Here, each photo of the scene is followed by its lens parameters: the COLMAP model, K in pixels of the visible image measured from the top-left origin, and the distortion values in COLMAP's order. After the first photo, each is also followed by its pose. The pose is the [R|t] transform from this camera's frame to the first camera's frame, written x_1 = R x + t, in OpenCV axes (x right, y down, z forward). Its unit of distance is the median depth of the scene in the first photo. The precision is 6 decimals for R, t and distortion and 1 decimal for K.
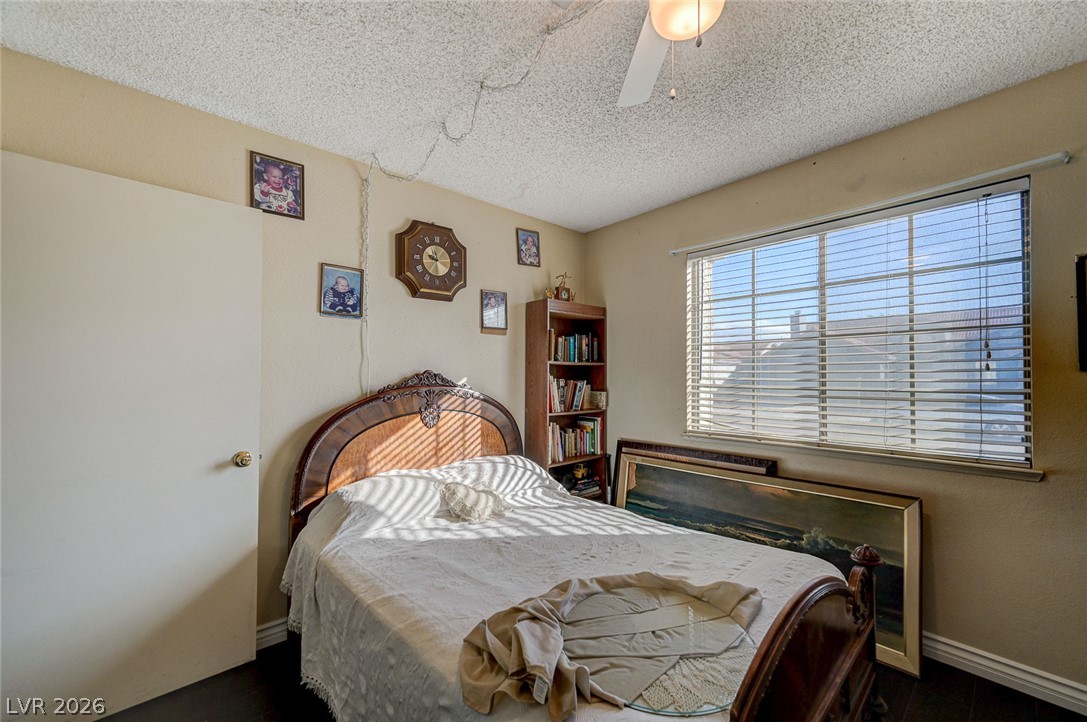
lens RADIAL K [[428.0, 0, 546.5], [0, 428.0, 372.3], [0, 0, 1]] dist [0.000672, 0.000056]
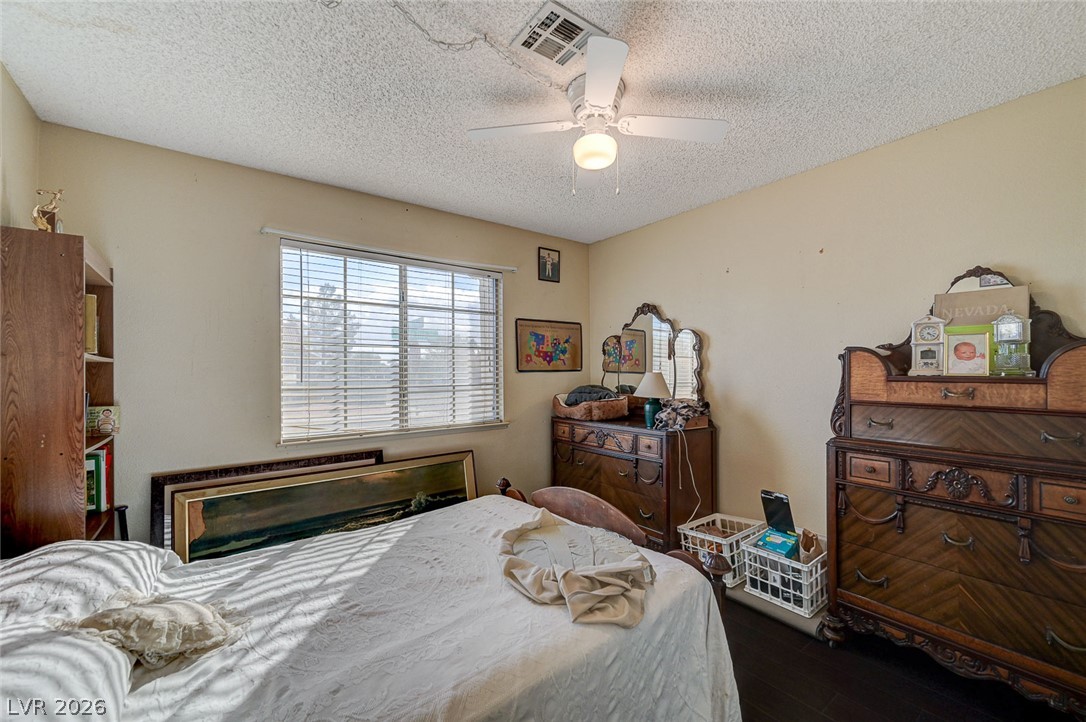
lens RADIAL K [[427.6, 0, 546.0], [0, 427.6, 372.3], [0, 0, 1]] dist [0.000672, 0.000056]
pose [[0.090357, 0.004964, 0.995897, -0.665306], [0.005973, 0.999967, -0.005526, 0.006527], [-0.995892, 0.006448, 0.090324, 0.517227]]
